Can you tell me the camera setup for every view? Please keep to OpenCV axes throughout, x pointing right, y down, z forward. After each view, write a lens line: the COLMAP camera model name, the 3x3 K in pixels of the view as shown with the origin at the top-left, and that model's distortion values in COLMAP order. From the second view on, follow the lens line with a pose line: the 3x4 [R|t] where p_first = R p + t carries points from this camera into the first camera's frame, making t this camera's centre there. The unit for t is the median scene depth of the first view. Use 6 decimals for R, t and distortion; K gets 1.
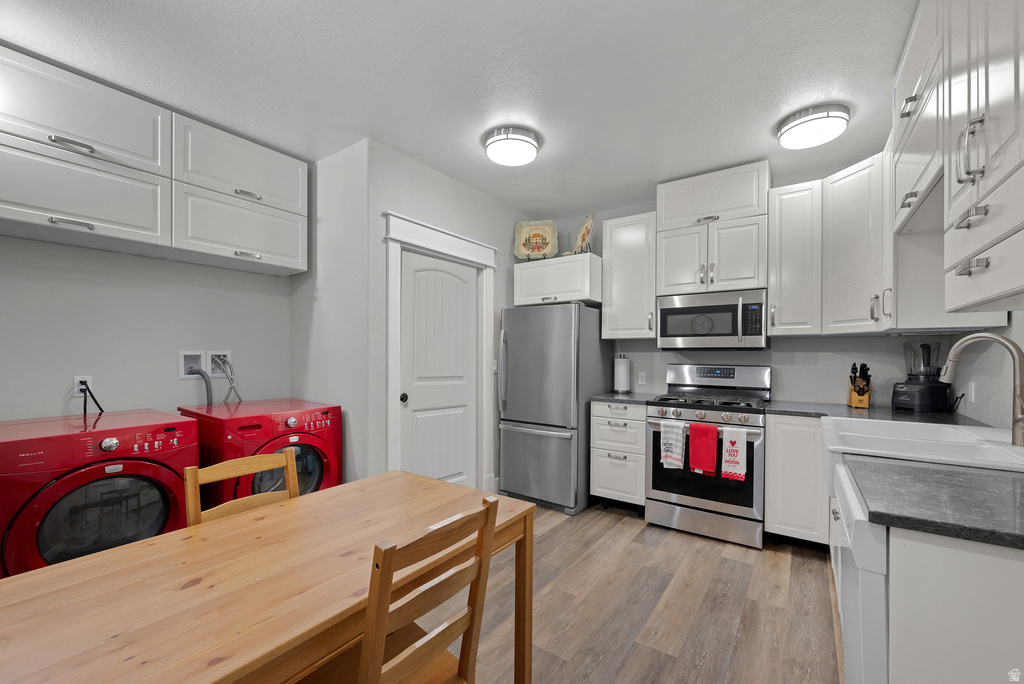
lens RADIAL K [[410.7, 0, 514.7], [0, 410.7, 352.2], [0, 0, 1]] dist [0.000557, 0.000234]
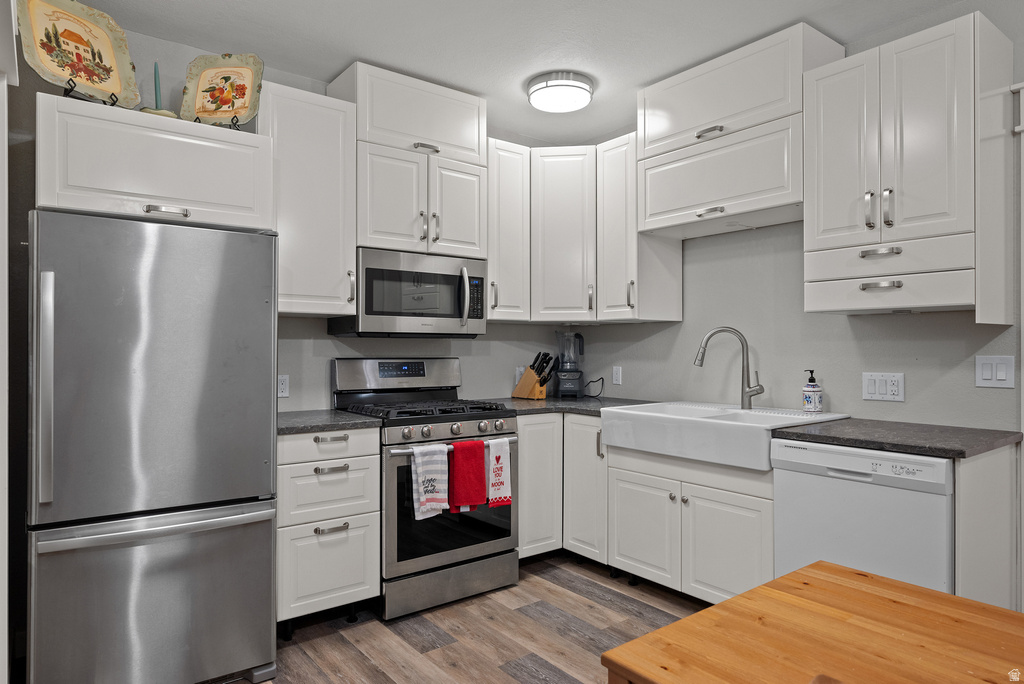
lens RADIAL K [[633.1, 0, 514.2], [0, 633.1, 342.9], [0, 0, 1]] dist [-0.002340, -0.001229]
pose [[0.295698, 0.002894, 0.955277, -0.527753], [-0.007006, 0.999975, -0.000861, 0.005393], [-0.955256, -0.006438, 0.295711, 0.563765]]
